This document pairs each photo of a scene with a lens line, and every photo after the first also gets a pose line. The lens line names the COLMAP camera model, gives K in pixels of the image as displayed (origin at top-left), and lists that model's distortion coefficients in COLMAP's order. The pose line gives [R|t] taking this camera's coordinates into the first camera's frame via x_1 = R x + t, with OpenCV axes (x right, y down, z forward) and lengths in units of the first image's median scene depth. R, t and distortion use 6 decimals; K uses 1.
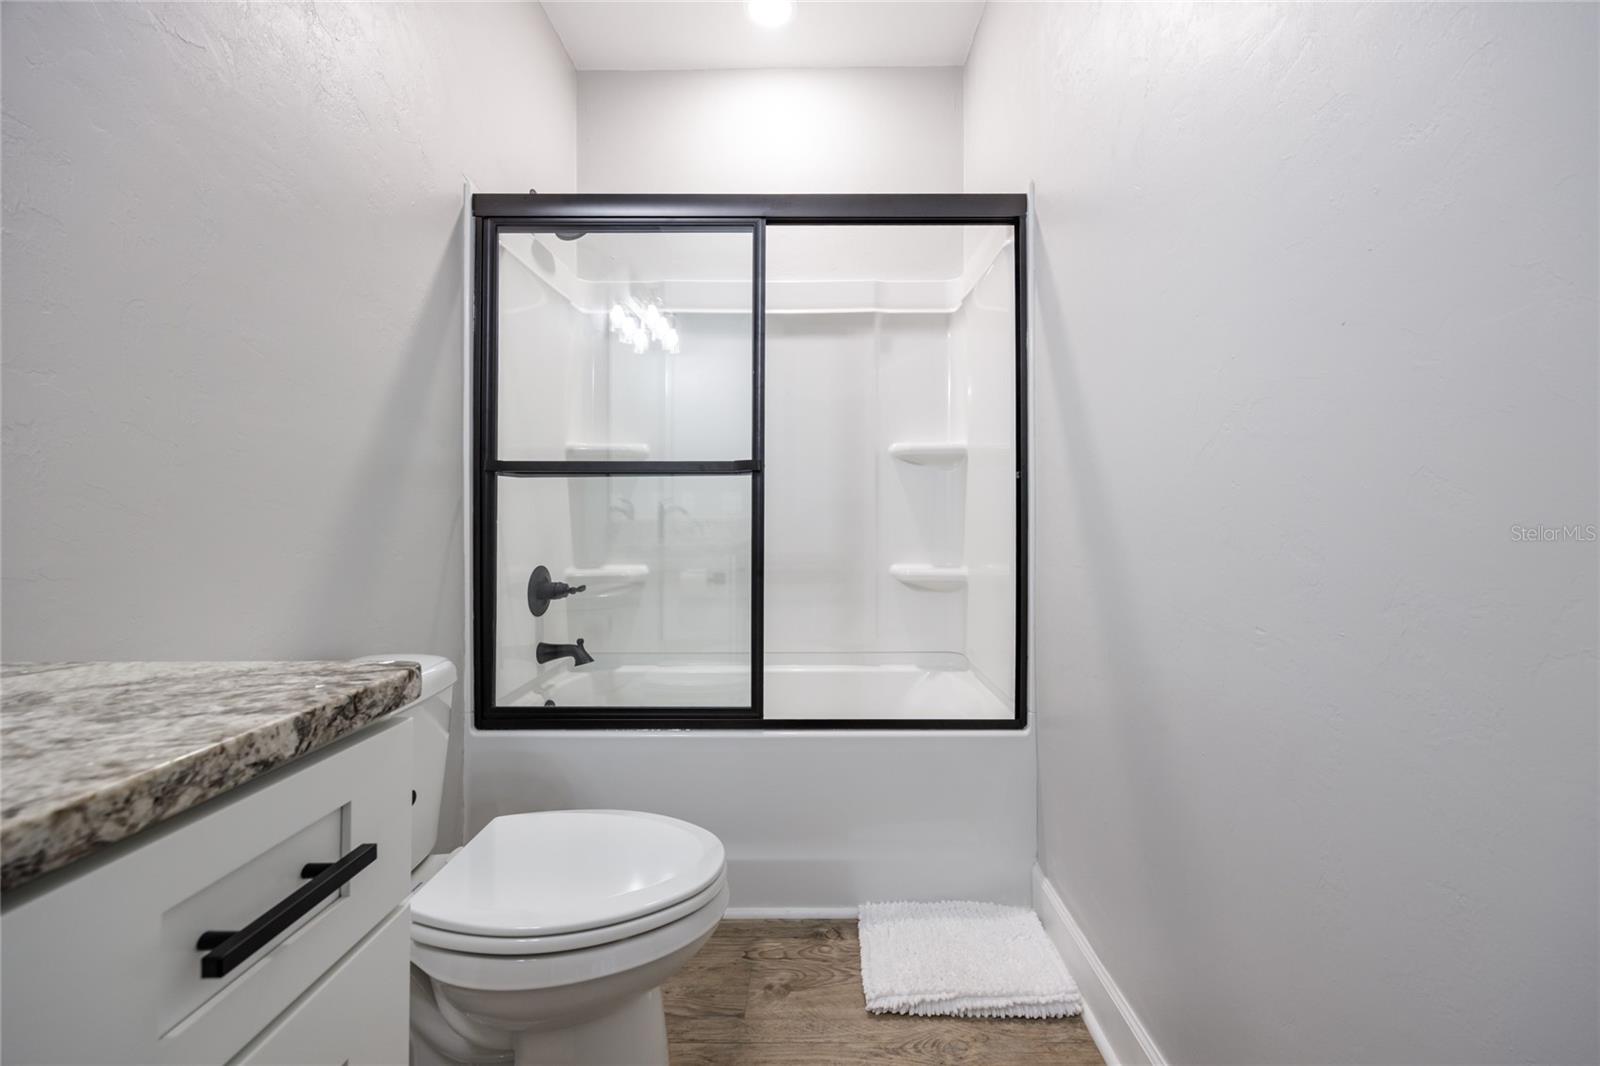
lens RADIAL K [[626.6, 0, 812.3], [0, 626.6, 495.9], [0, 0, 1]] dist [-0.003822, 0.000389]
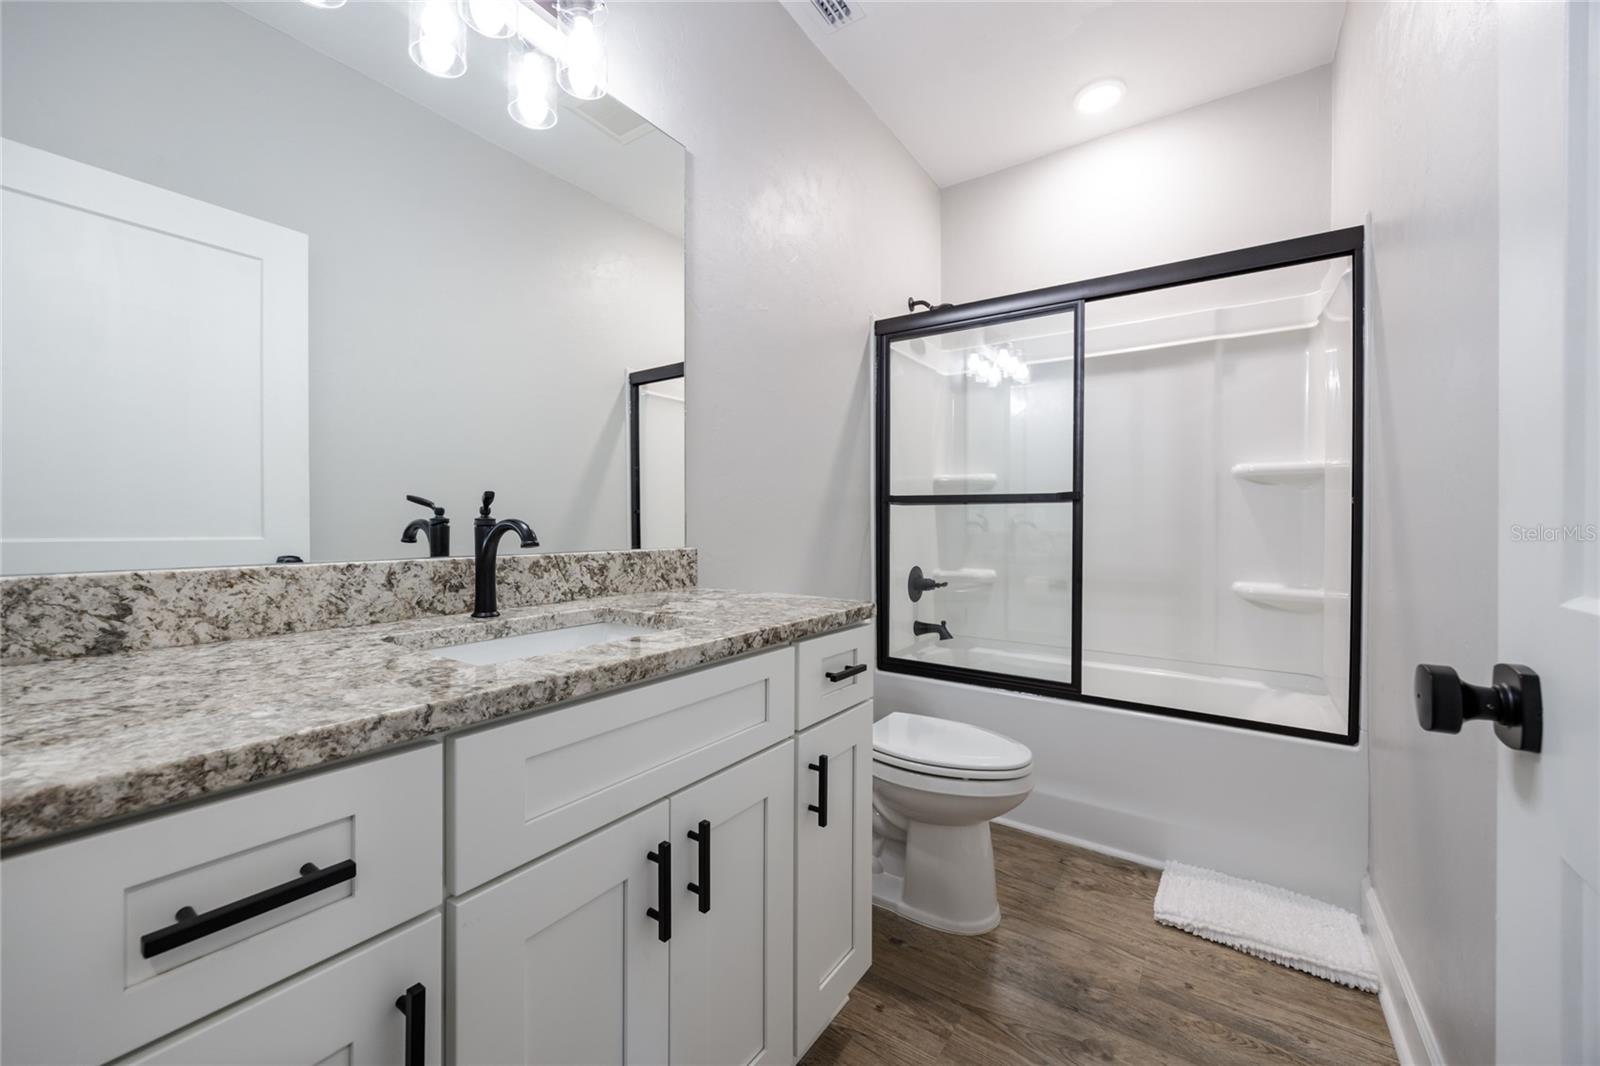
lens RADIAL K [[626.6, 0, 793.0], [0, 626.6, 521.2], [0, 0, 1]] dist [-0.003822, 0.000389]
pose [[0.828806, 0.009200, -0.559461, 0.144895], [0.007536, 0.999591, 0.027602, -0.035631], [0.559486, -0.027093, 0.828397, -0.374546]]
